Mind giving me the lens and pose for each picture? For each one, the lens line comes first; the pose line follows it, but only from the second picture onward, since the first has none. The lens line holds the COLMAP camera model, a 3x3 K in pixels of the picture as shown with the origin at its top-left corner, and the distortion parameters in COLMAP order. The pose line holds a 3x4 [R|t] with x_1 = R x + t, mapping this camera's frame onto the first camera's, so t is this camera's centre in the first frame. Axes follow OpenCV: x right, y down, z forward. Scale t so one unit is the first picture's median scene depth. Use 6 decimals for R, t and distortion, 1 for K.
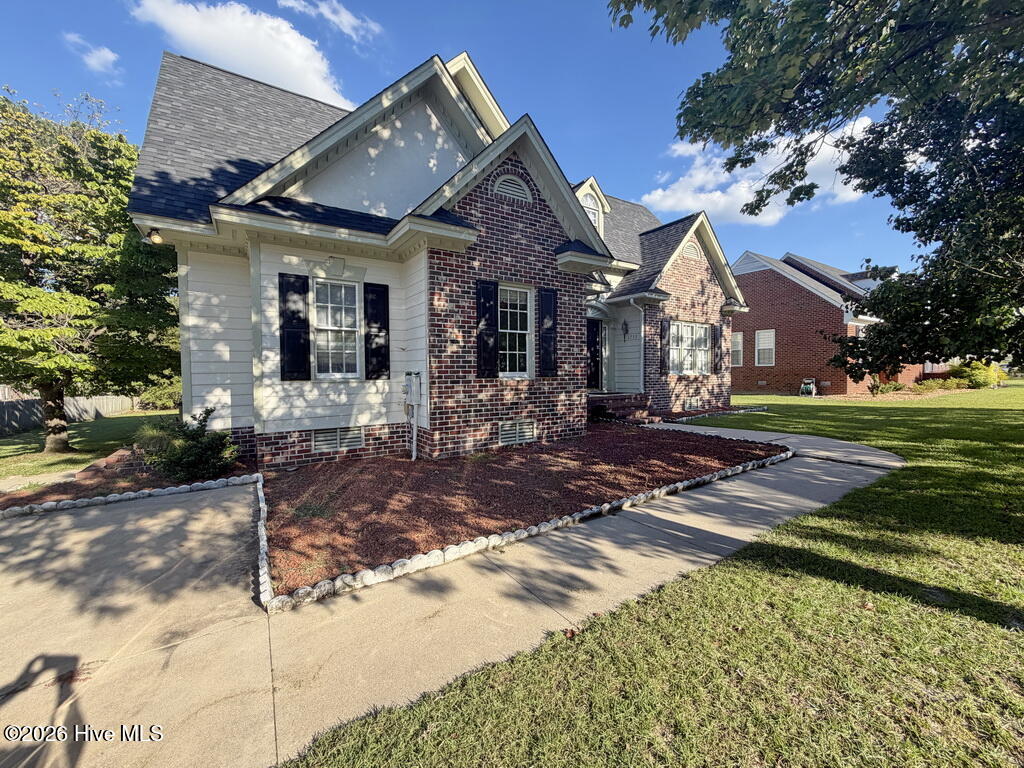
lens RADIAL K [[411.1, 0, 509.1], [0, 411.1, 384.3], [0, 0, 1]] dist [0.001515, -0.000094]
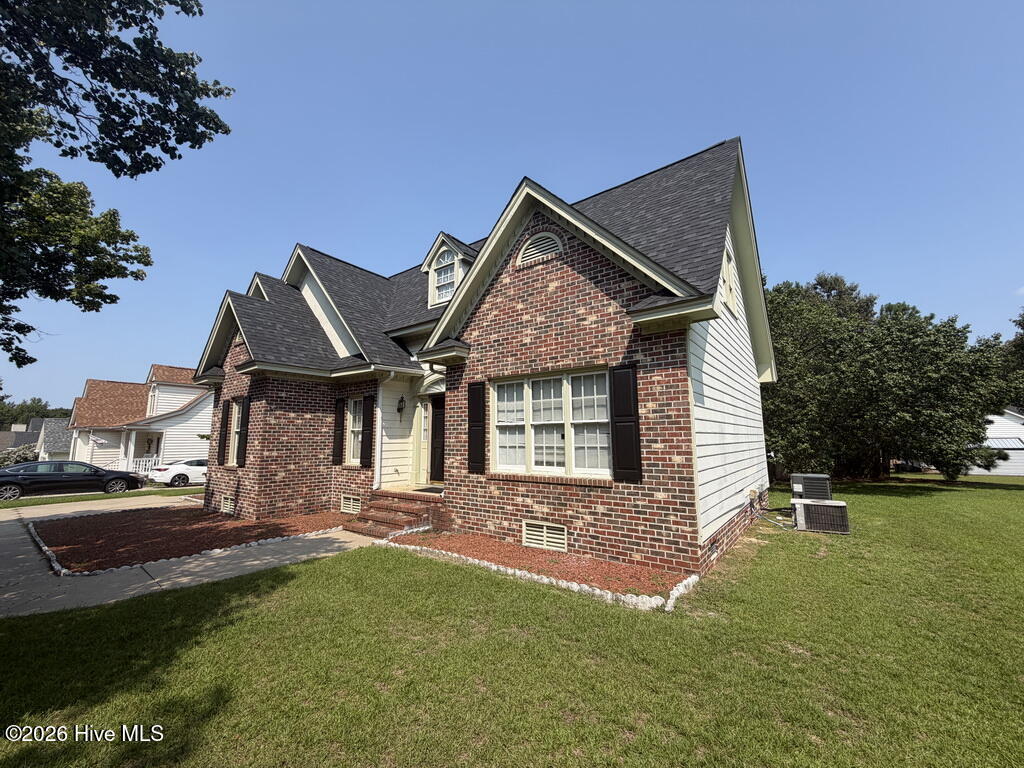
lens RADIAL K [[411.1, 0, 509.1], [0, 411.1, 384.3], [0, 0, 1]] dist [0.001515, -0.000094]
pose [[0.326980, -0.120471, -0.937321, 1.786779], [-0.021550, 0.990633, -0.134841, -0.124508], [0.944786, 0.064290, 0.321321, 1.523927]]
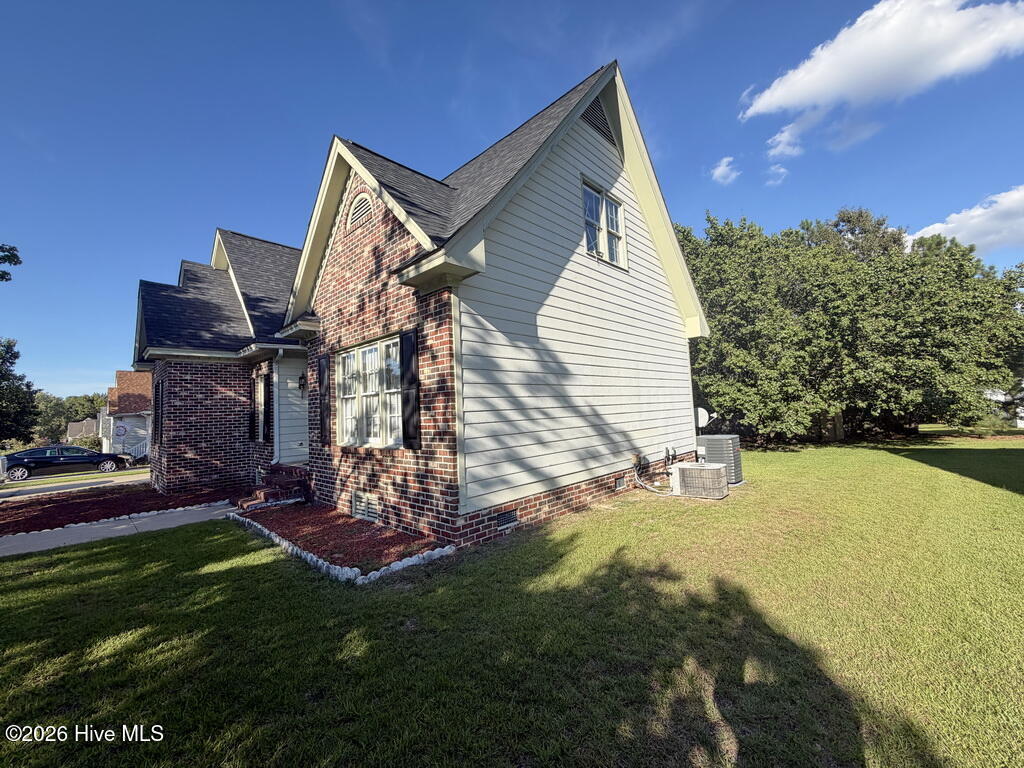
lens RADIAL K [[411.1, 0, 509.1], [0, 411.1, 384.3], [0, 0, 1]] dist [0.001515, -0.000094]
pose [[0.218954, -0.065143, -0.973558, 1.896225], [0.019386, 0.997862, -0.062410, -0.123192], [0.975543, -0.005208, 0.219749, 2.054041]]
